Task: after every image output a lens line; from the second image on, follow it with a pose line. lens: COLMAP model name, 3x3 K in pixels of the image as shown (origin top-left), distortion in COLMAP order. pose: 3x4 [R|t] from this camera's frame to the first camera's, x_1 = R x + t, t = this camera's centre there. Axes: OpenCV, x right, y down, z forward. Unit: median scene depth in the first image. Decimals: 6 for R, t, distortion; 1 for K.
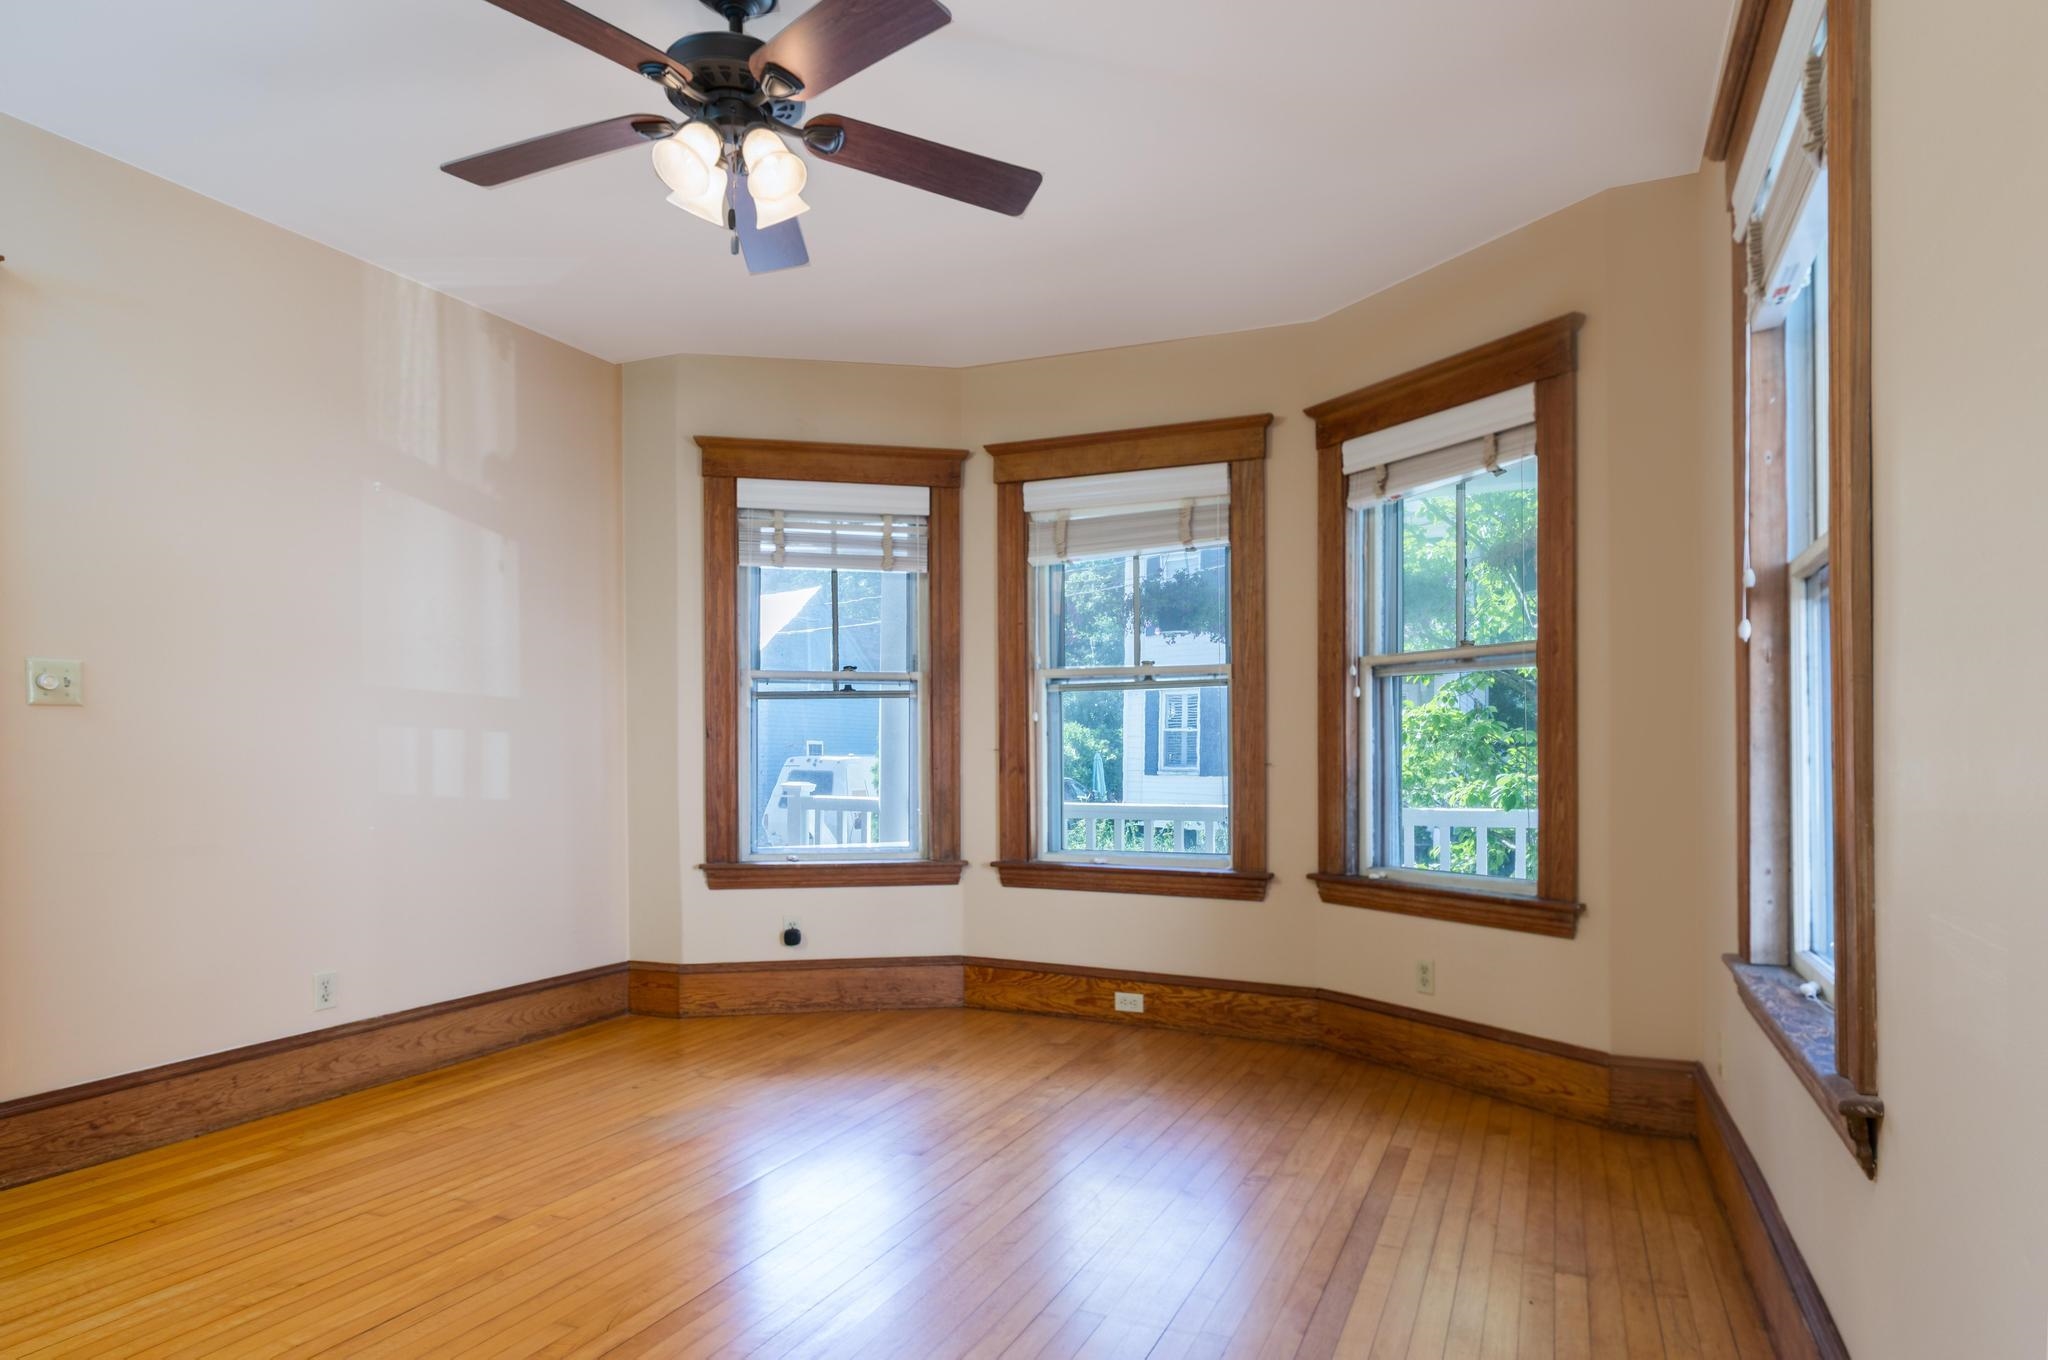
lens RADIAL K [[1156.2, 0, 1020.1], [0, 1156.2, 760.4], [0, 0, 1]] dist [0.006989, 0.001140]
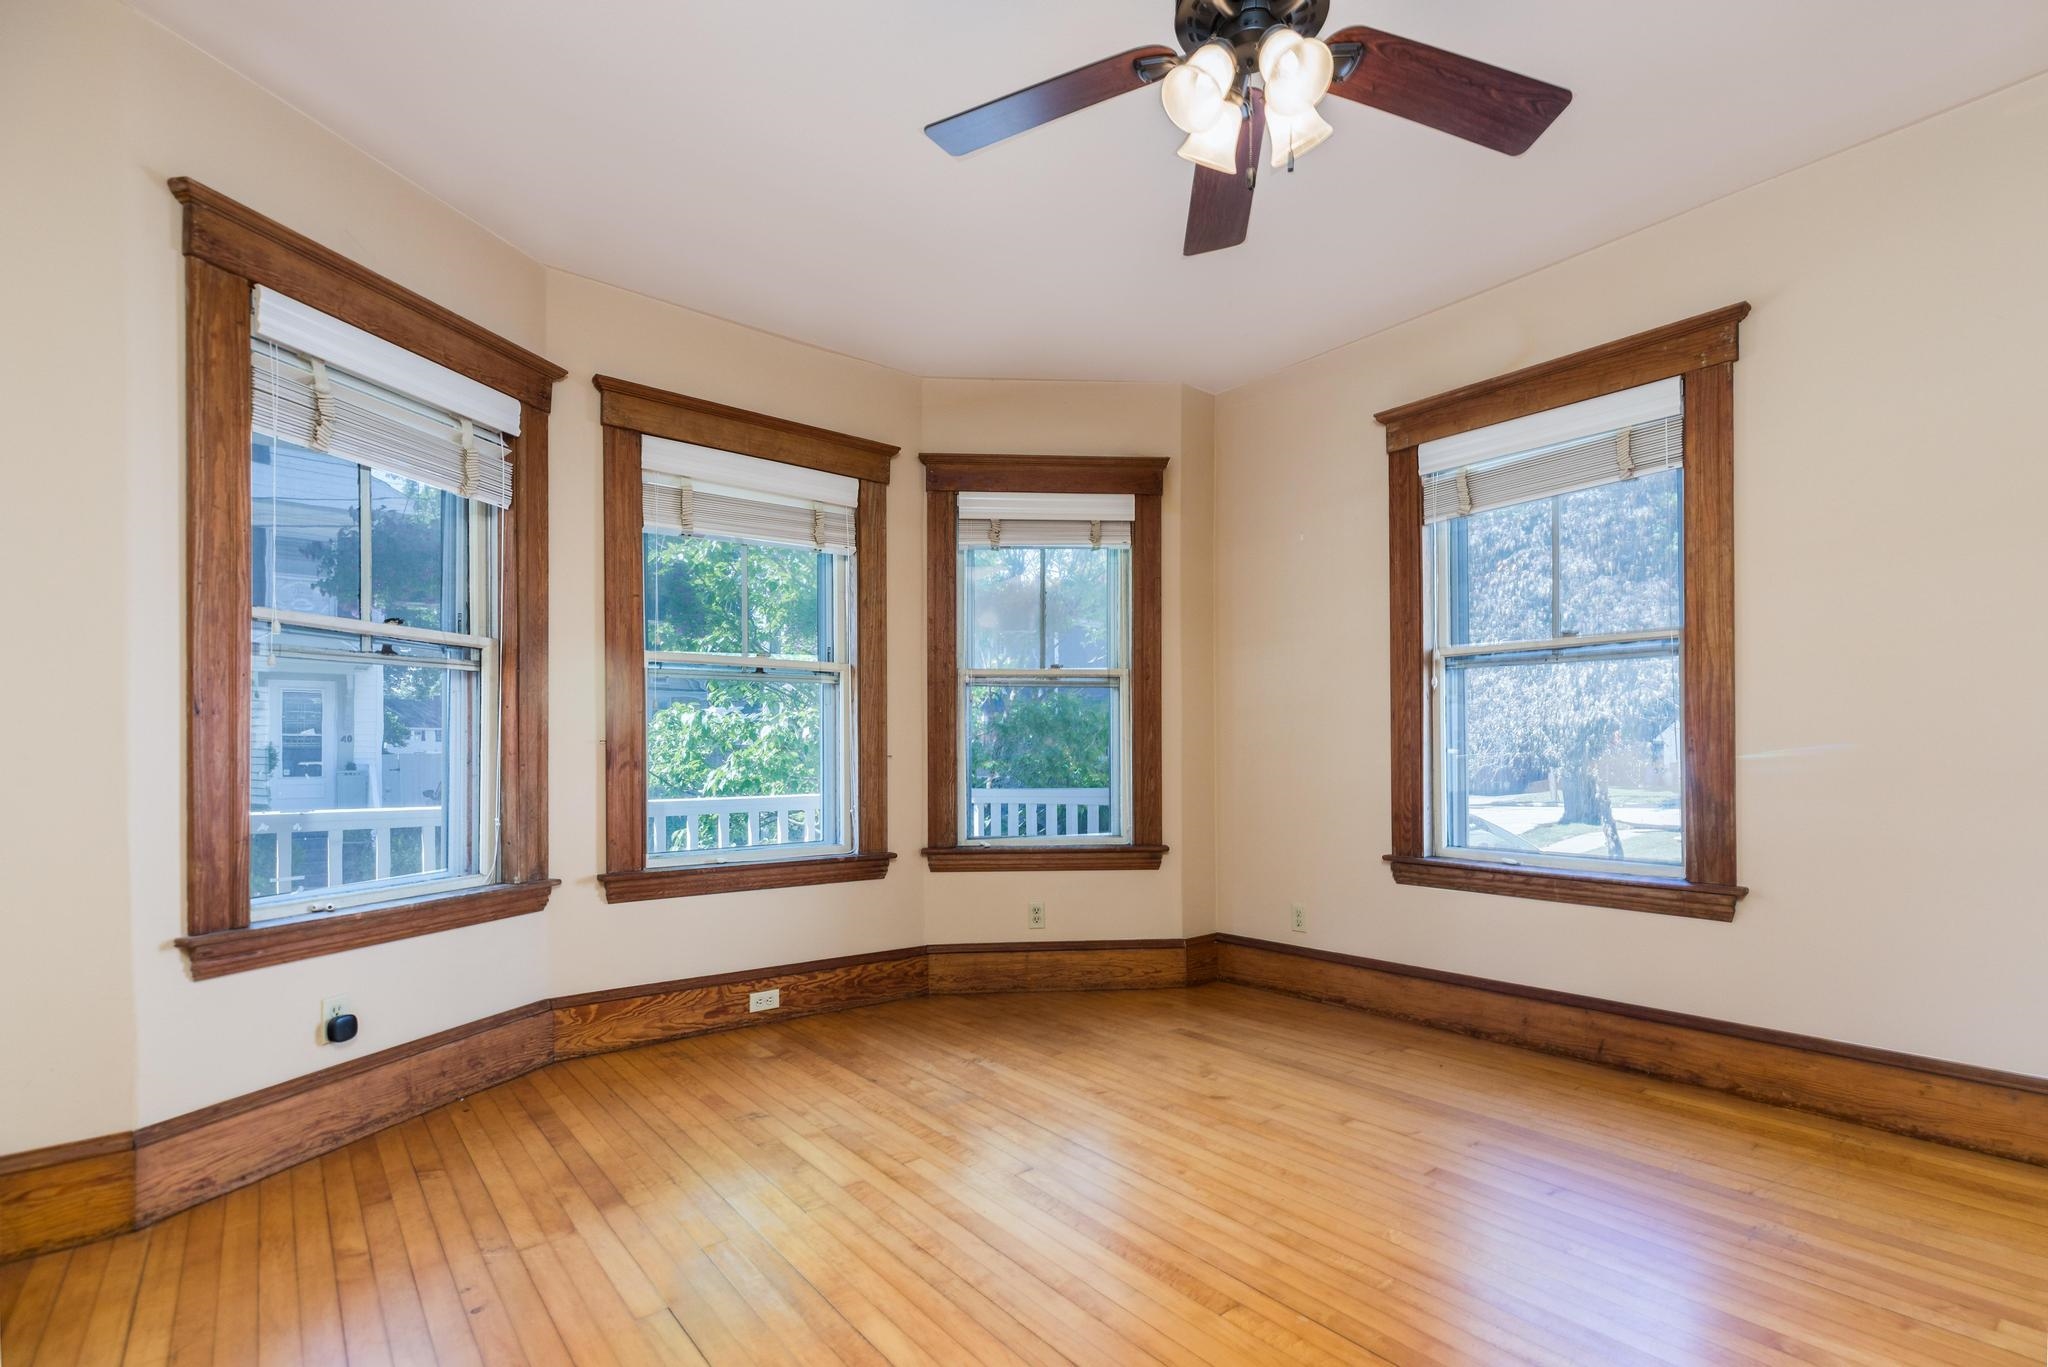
lens RADIAL K [[937.4, 0, 1048.7], [0, 937.4, 754.4], [0, 0, 1]] dist [0.006571, -0.000360]
pose [[0.453303, -0.002131, 0.891354, -0.511409], [0.007128, 0.999974, -0.001235, 0.003458], [-0.891328, 0.006914, 0.453306, 0.429693]]
